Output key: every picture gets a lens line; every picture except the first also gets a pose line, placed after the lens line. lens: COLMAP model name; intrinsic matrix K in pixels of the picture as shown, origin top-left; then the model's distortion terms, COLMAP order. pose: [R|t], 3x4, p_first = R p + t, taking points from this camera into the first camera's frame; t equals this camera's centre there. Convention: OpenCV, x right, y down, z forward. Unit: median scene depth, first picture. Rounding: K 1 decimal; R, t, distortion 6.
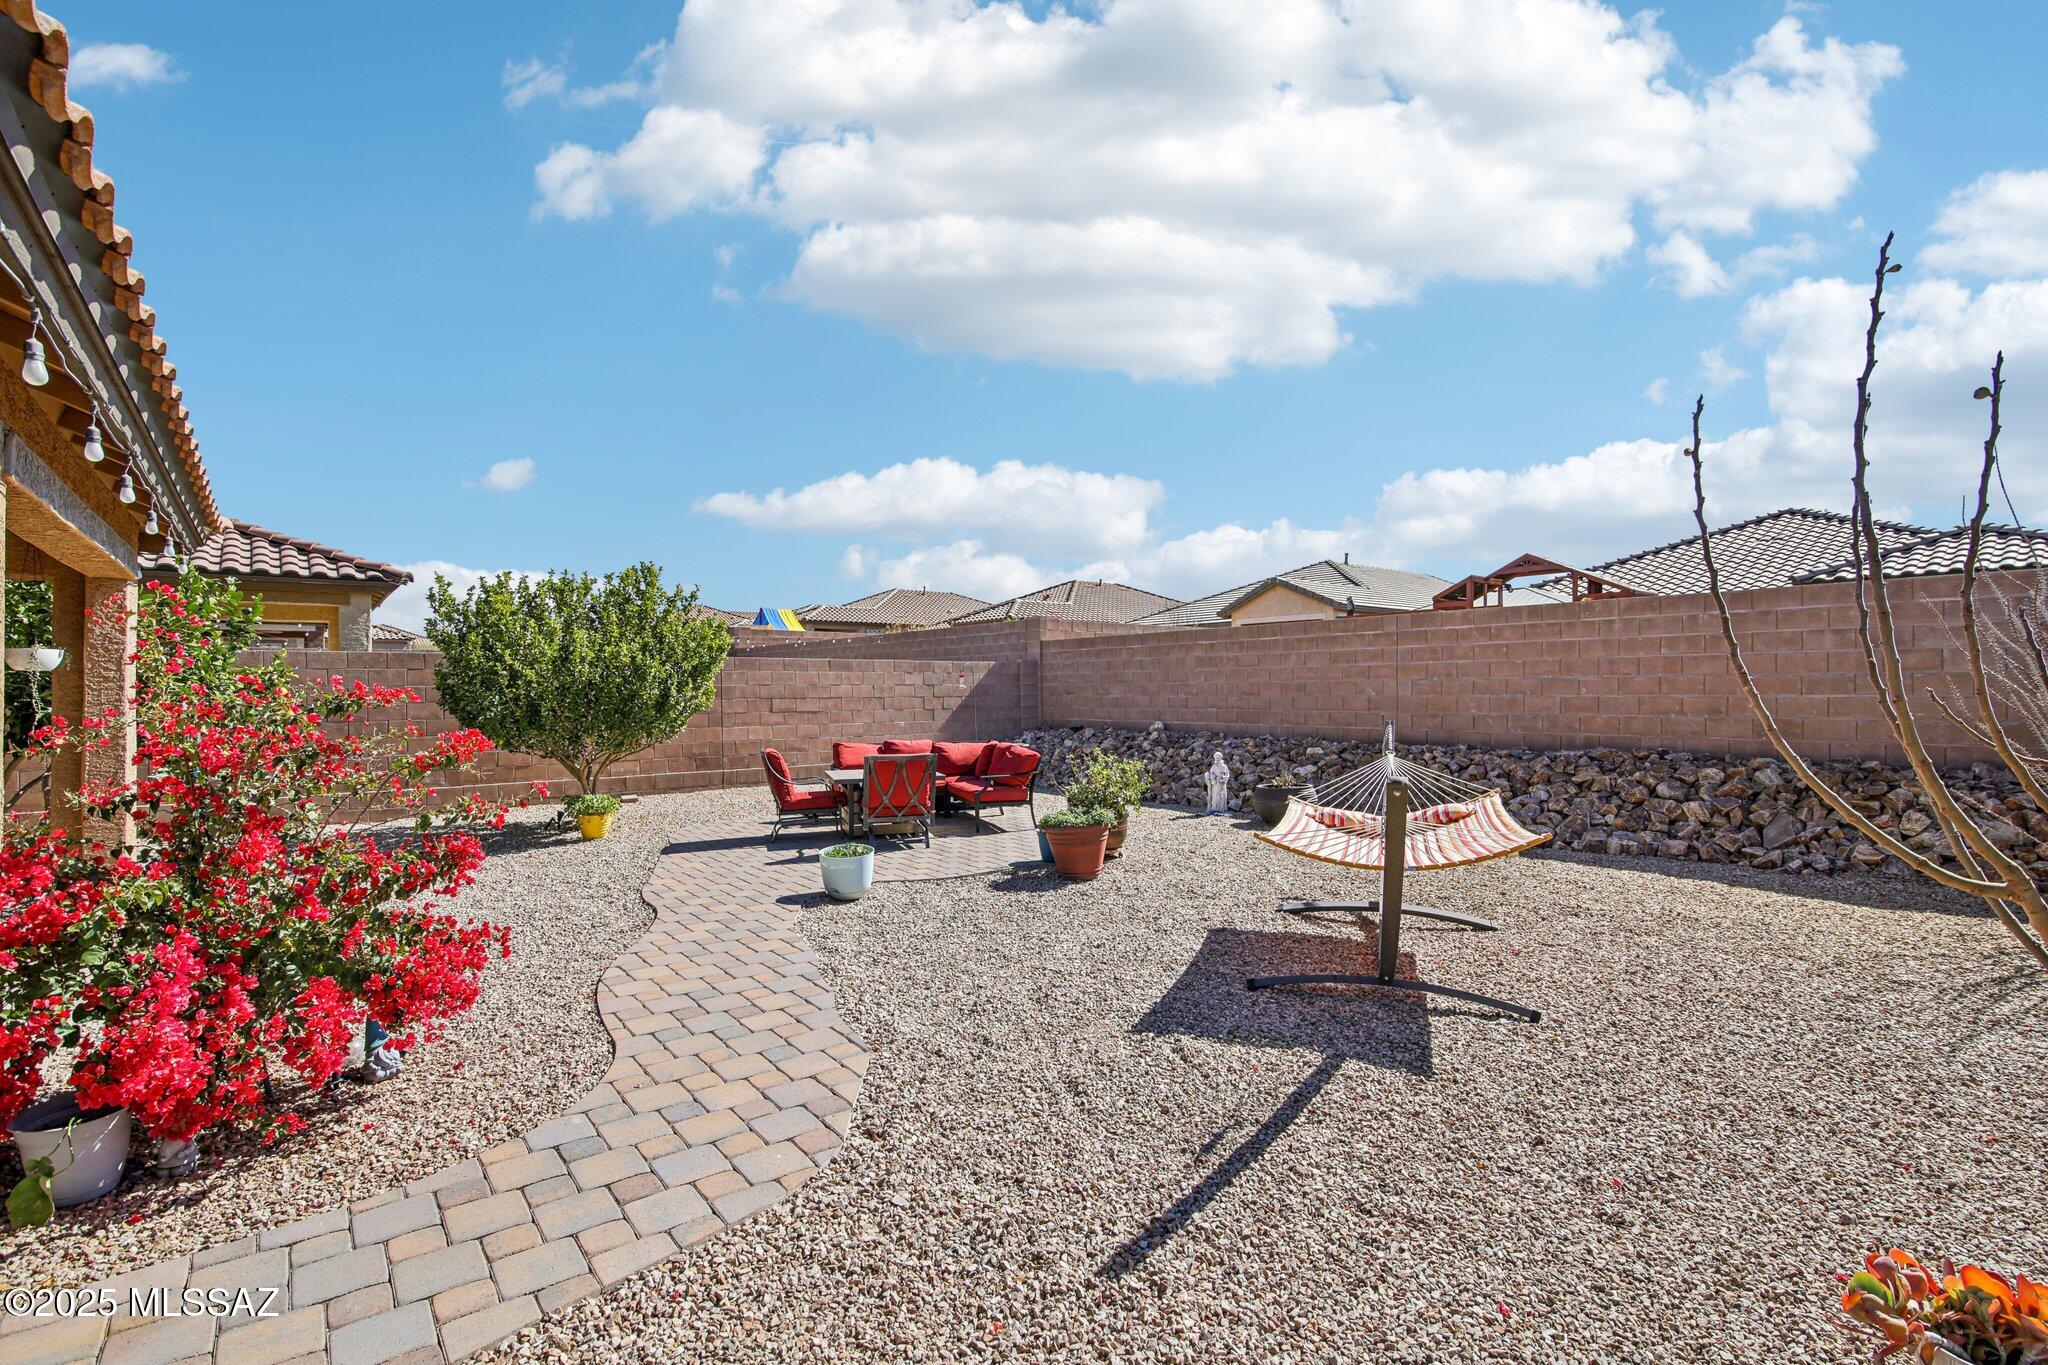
lens RADIAL K [[970.8, 0, 1019.6], [0, 970.8, 682.5], [0, 0, 1]] dist [-0.015045, -0.000339]
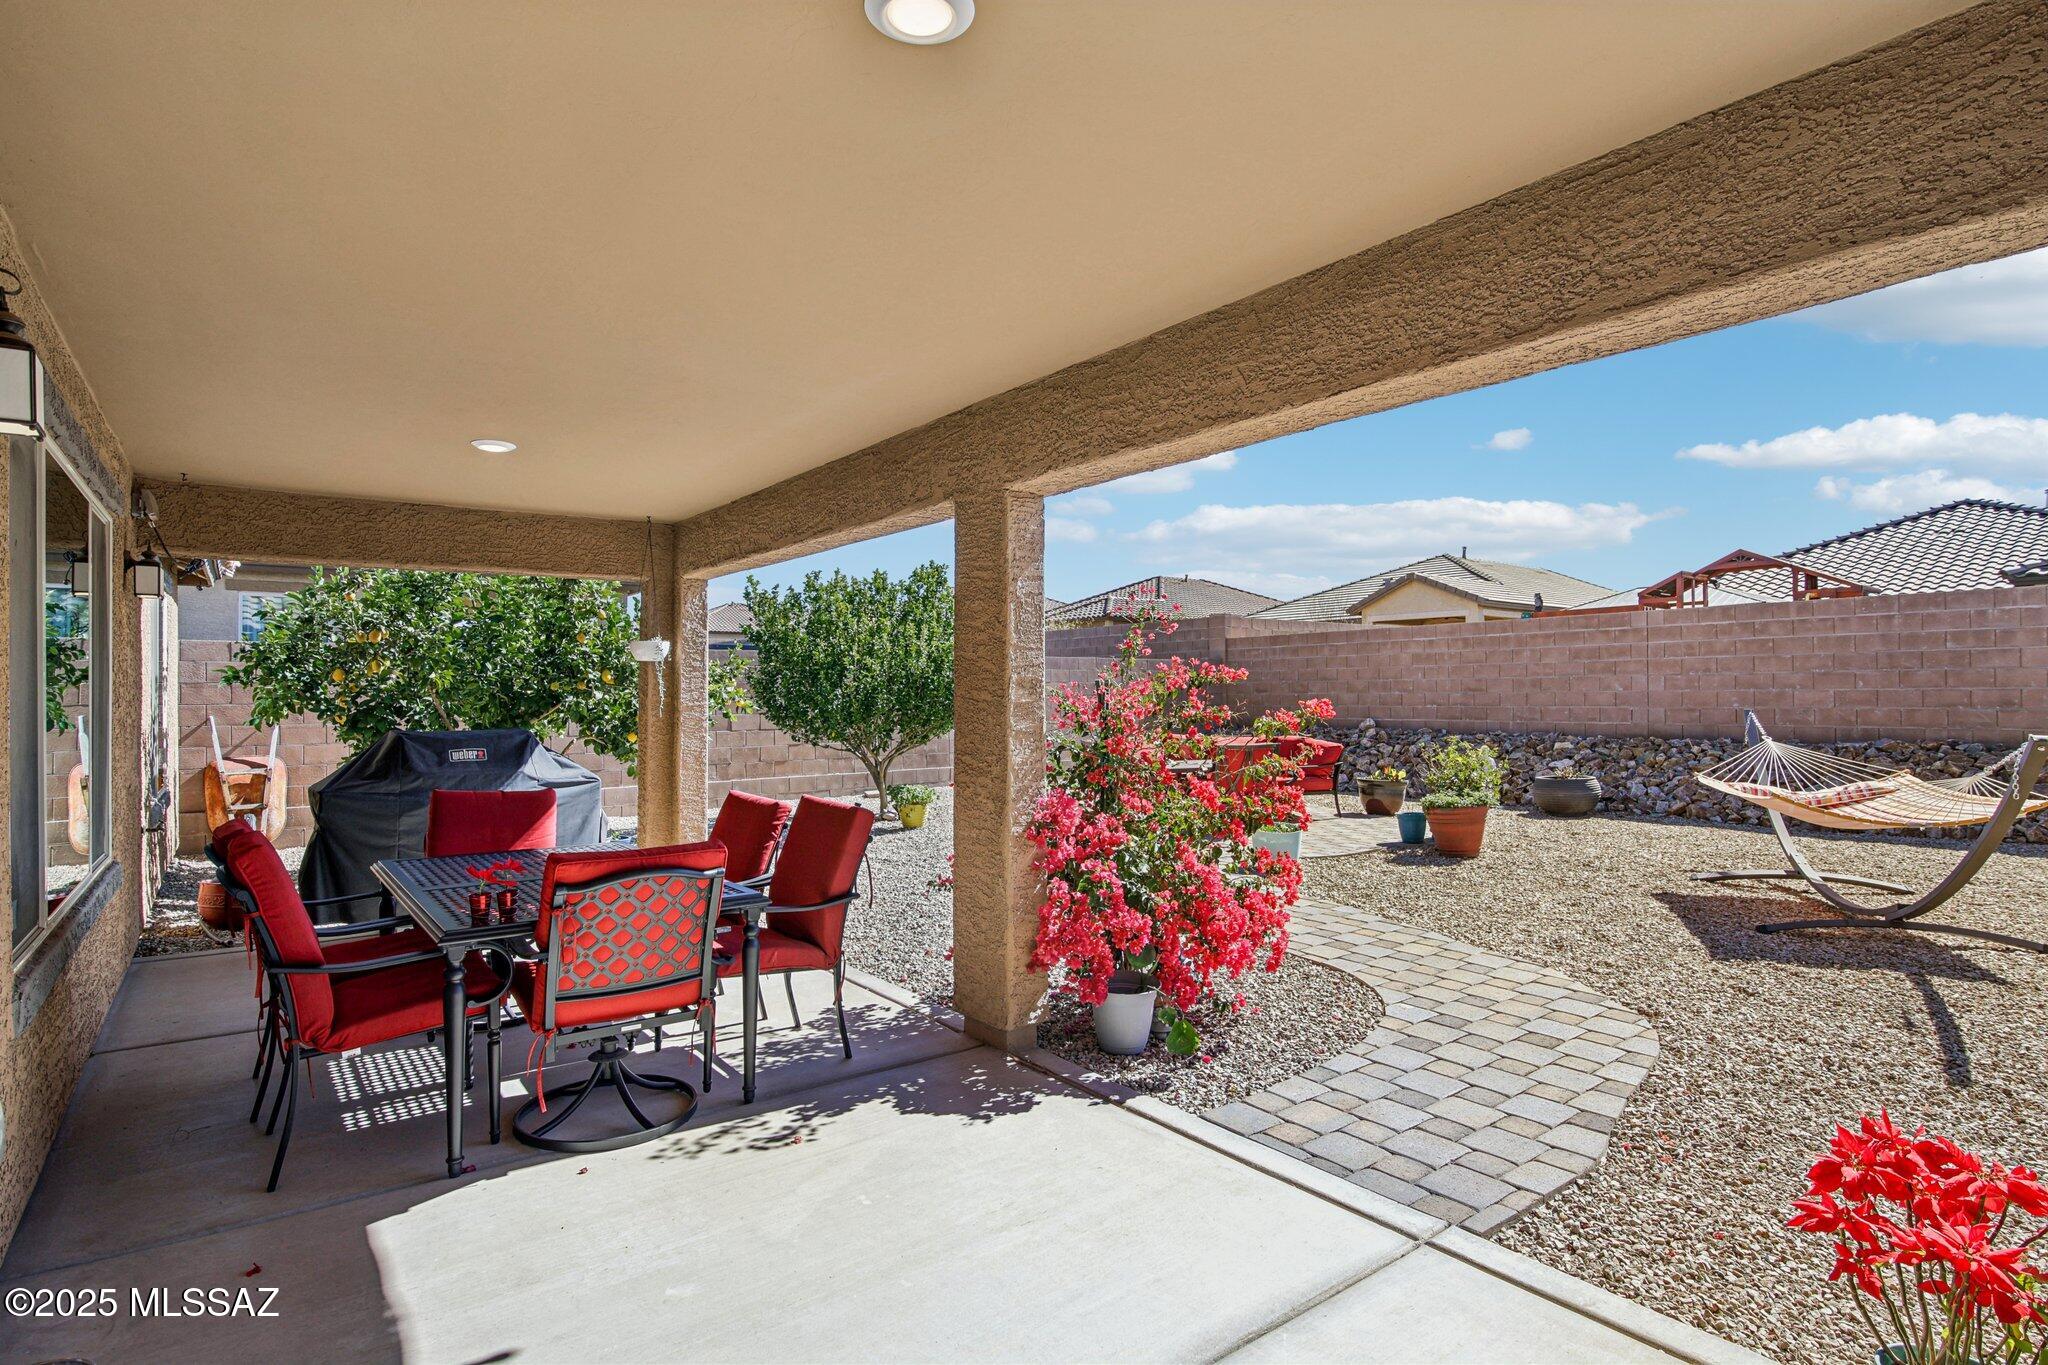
lens RADIAL K [[1053.8, 0, 1027.5], [0, 1053.8, 685.7], [0, 0, 1]] dist [-0.004376, -0.000594]
pose [[0.999971, -0.001286, -0.007572, -0.275615], [0.001285, 0.999999, -0.000193, 0.008506], [0.007572, 0.000184, 0.999971, -0.114990]]
